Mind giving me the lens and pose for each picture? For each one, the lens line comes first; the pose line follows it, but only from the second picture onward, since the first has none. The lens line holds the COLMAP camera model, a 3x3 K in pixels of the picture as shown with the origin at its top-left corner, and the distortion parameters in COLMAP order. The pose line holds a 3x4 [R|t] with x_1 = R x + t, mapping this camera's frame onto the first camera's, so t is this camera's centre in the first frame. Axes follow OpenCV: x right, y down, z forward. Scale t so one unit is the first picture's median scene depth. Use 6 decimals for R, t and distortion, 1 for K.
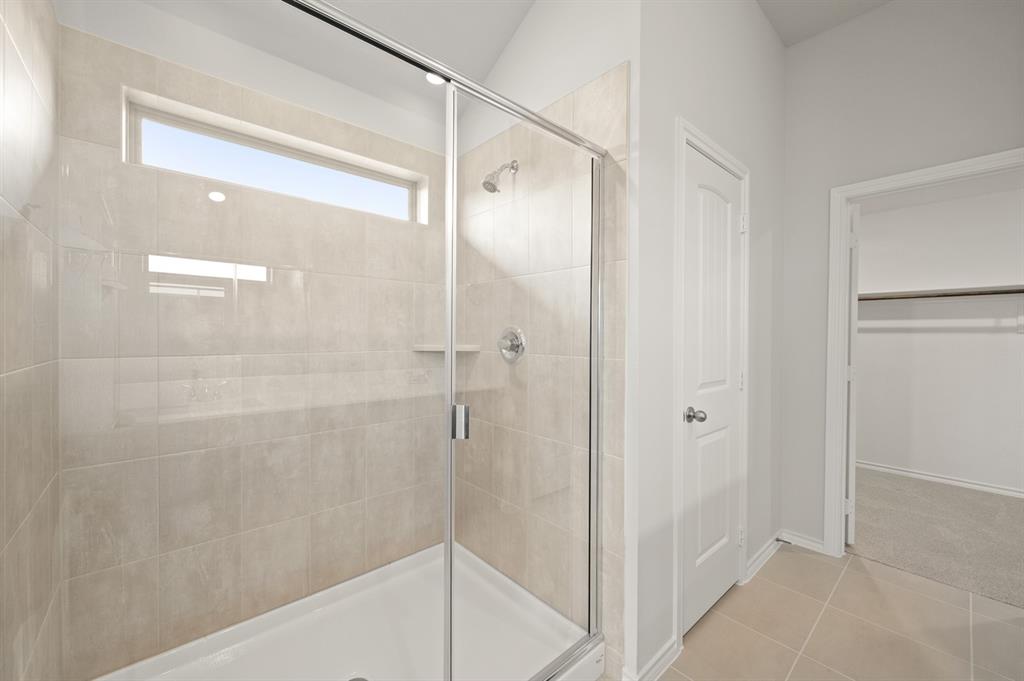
lens RADIAL K [[402.7, 0, 509.0], [0, 402.7, 339.9], [0, 0, 1]] dist [0.000202, 0.000244]
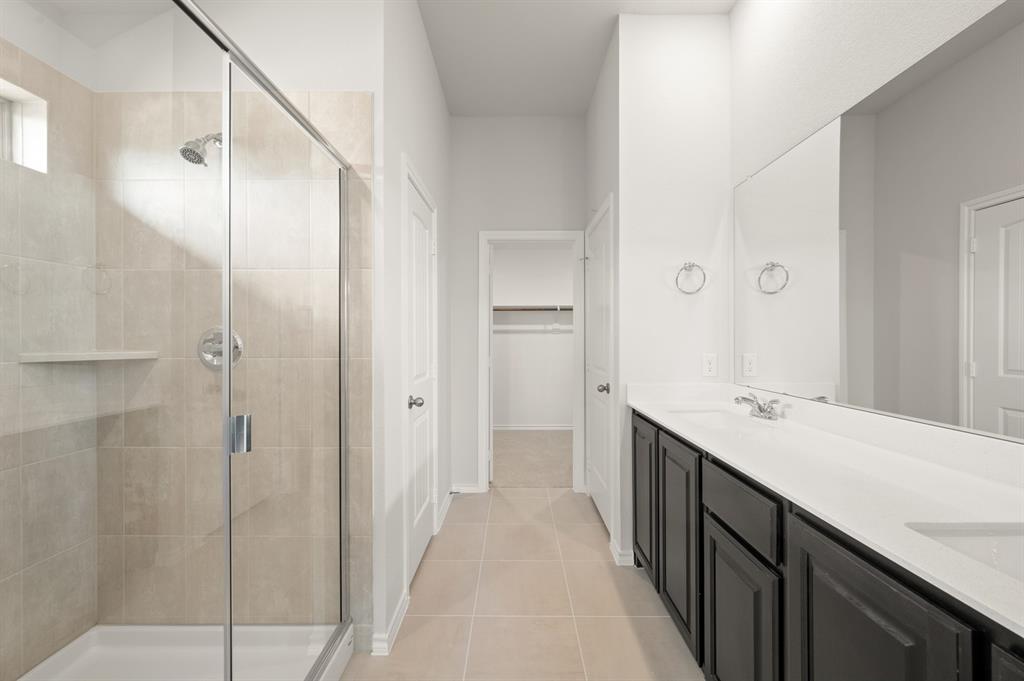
lens RADIAL K [[402.7, 0, 513.2], [0, 402.7, 339.8], [0, 0, 1]] dist [0.000202, 0.000244]
pose [[0.669211, -0.012060, 0.742975, -0.210546], [0.013311, 0.999902, 0.004241, -0.001345], [-0.742953, 0.007051, 0.669306, -0.029545]]
